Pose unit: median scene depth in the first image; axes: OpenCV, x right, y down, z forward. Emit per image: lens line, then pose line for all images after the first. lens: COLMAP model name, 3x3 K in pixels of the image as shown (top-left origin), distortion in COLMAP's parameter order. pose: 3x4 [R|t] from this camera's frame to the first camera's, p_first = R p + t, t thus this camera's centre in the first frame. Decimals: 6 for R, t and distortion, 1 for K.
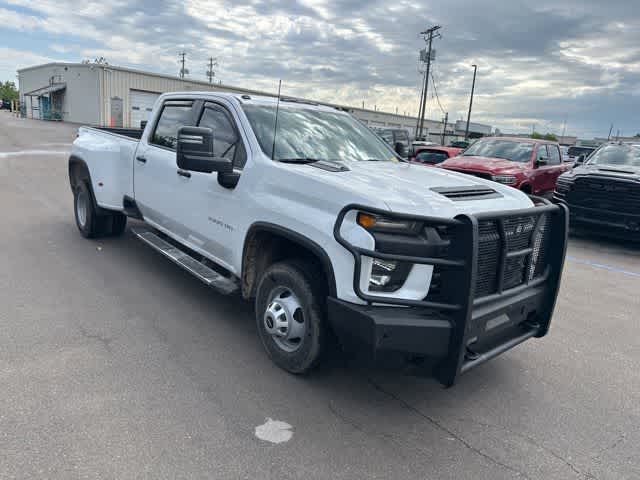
lens RADIAL K [[450.4, 0, 320.0], [0, 450.4, 240.0], [0, 0, 1]] dist [0.049427, -0.055007]
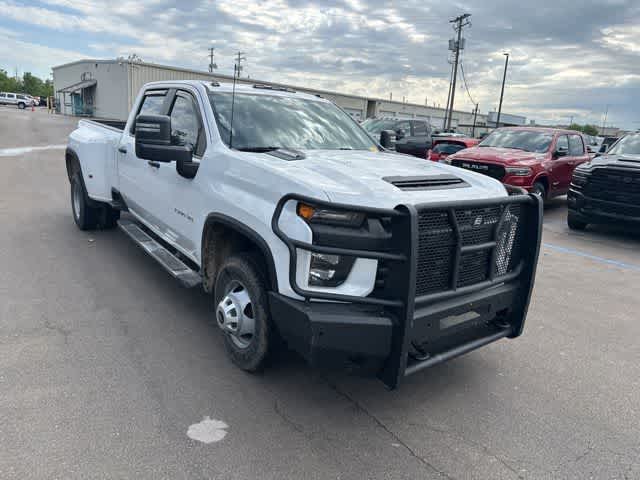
lens RADIAL K [[450.4, 0, 320.0], [0, 450.4, 240.0], [0, 0, 1]] dist [0.049427, -0.055007]
pose [[0.997834, 0.006508, -0.065456, 0.125276], [-0.005609, 0.999888, 0.013905, 0.002246], [0.065540, -0.013508, 0.997759, 0.039746]]
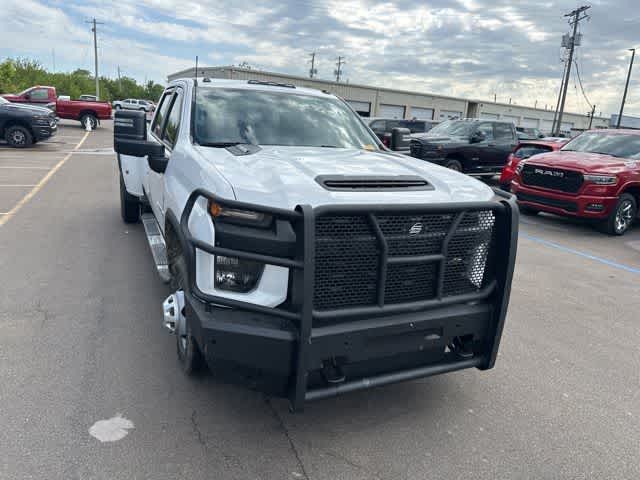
lens RADIAL K [[451.7, 0, 320.4], [0, 451.7, 244.0], [0, 0, 1]] dist [0.030486, -0.033256]
pose [[0.960517, 0.061901, -0.271248, 0.348639], [-0.058587, 0.998076, 0.020307, -0.003284], [0.271983, -0.003613, 0.962295, 0.136783]]
